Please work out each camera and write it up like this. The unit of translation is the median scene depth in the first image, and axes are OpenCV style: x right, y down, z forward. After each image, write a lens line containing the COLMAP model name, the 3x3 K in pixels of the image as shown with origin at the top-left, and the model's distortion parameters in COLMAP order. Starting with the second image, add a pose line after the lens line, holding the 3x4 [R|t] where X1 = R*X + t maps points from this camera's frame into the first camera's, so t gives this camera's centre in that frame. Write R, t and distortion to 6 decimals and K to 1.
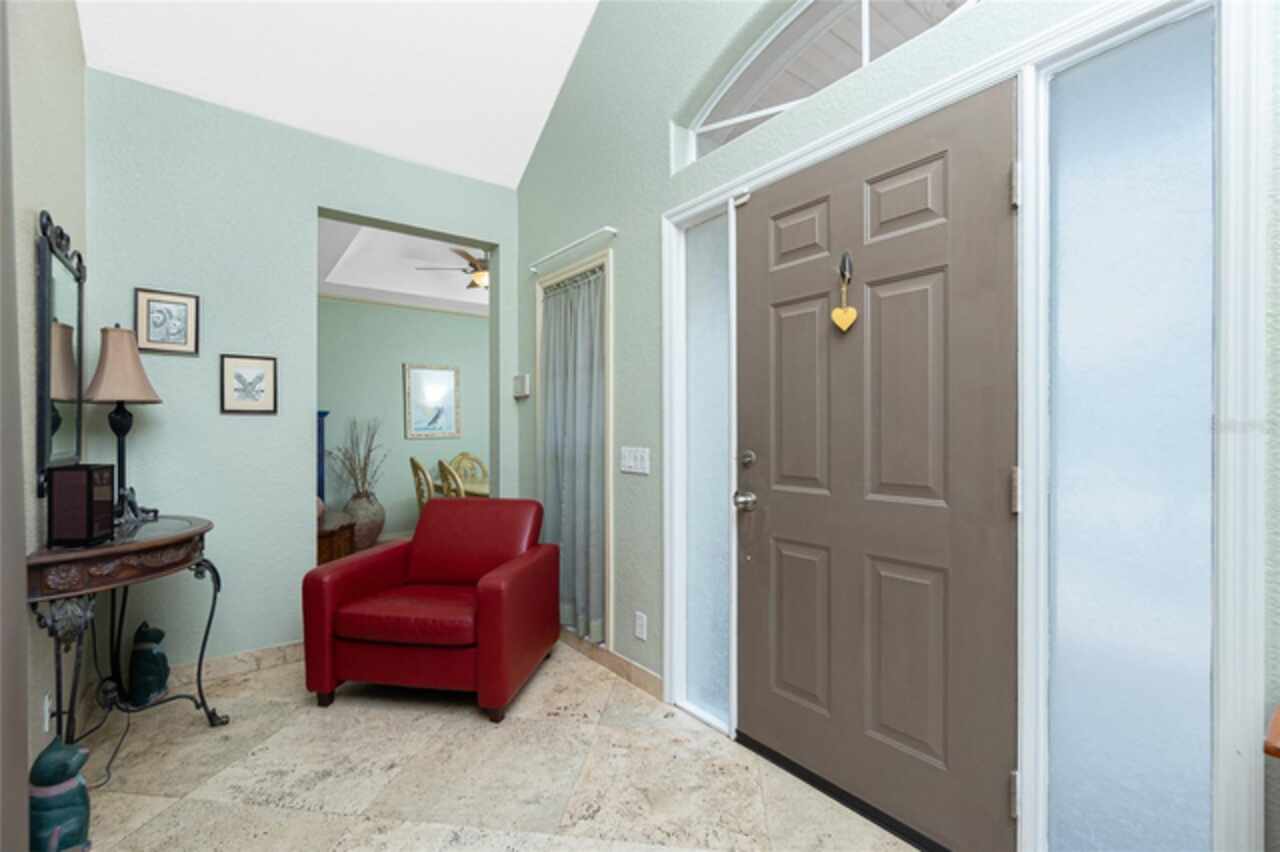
lens RADIAL K [[554.8, 0, 634.3], [0, 554.8, 436.2], [0, 0, 1]] dist [-0.003837, 0.000887]
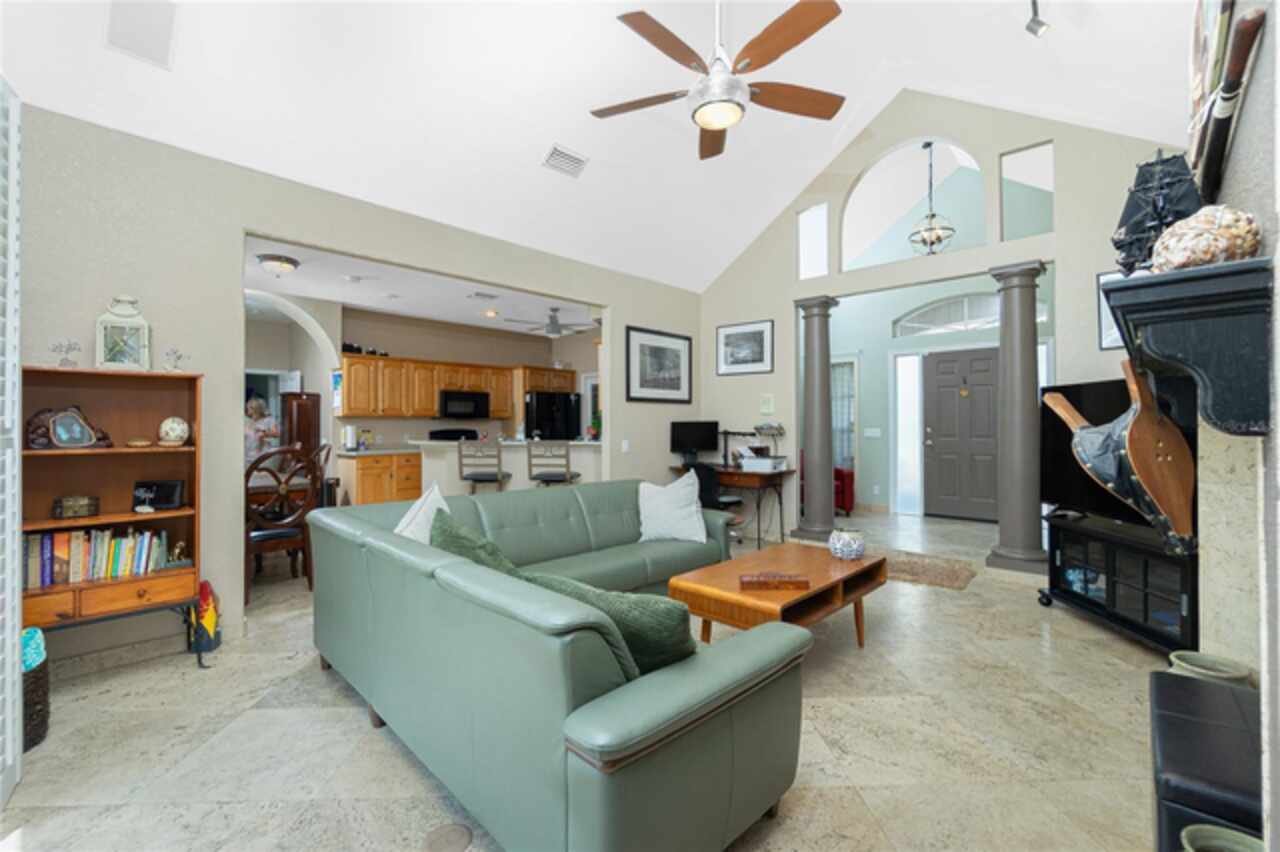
lens RADIAL K [[554.8, 0, 641.7], [0, 554.8, 423.0], [0, 0, 1]] dist [-0.003837, 0.000887]
pose [[0.981404, -0.000526, 0.191953, -1.945560], [0.003120, 0.999908, -0.013215, 0.030151], [-0.191929, 0.013568, 0.981315, -1.788745]]
